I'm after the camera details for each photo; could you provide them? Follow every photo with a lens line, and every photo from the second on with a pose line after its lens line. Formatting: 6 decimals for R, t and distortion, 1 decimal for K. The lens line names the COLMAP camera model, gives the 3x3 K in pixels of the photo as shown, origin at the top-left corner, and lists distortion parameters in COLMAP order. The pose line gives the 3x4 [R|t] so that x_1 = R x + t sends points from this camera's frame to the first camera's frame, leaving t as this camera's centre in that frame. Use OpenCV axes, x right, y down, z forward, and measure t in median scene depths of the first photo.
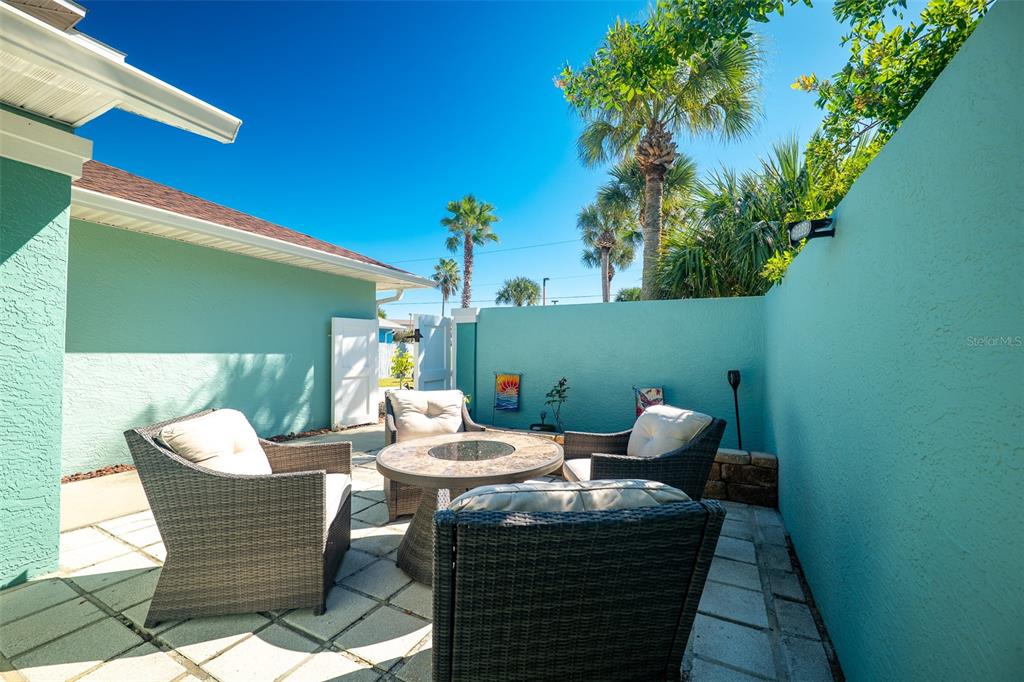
lens RADIAL K [[417.0, 0, 506.9], [0, 417.0, 340.2], [0, 0, 1]] dist [-0.017051, 0.000192]
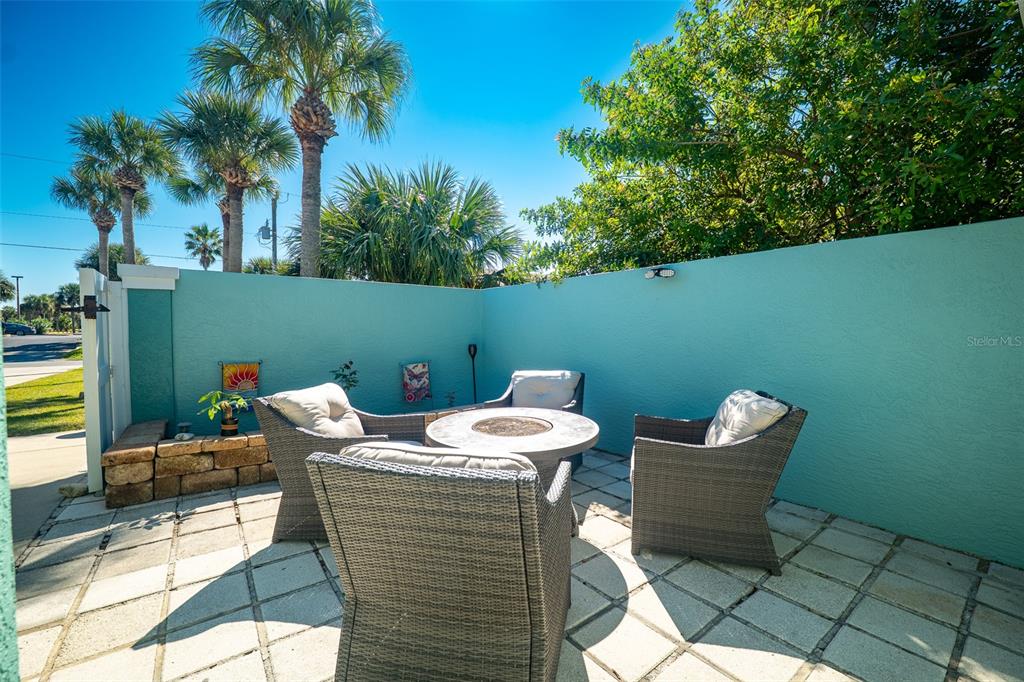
lens RADIAL K [[417.0, 0, 506.9], [0, 417.0, 340.2], [0, 0, 1]] dist [-0.017051, 0.000192]
pose [[0.435717, -0.033544, 0.899458, -0.540722], [-0.019278, 0.998728, 0.046585, -0.004132], [-0.899877, -0.037638, 0.434517, 0.283887]]
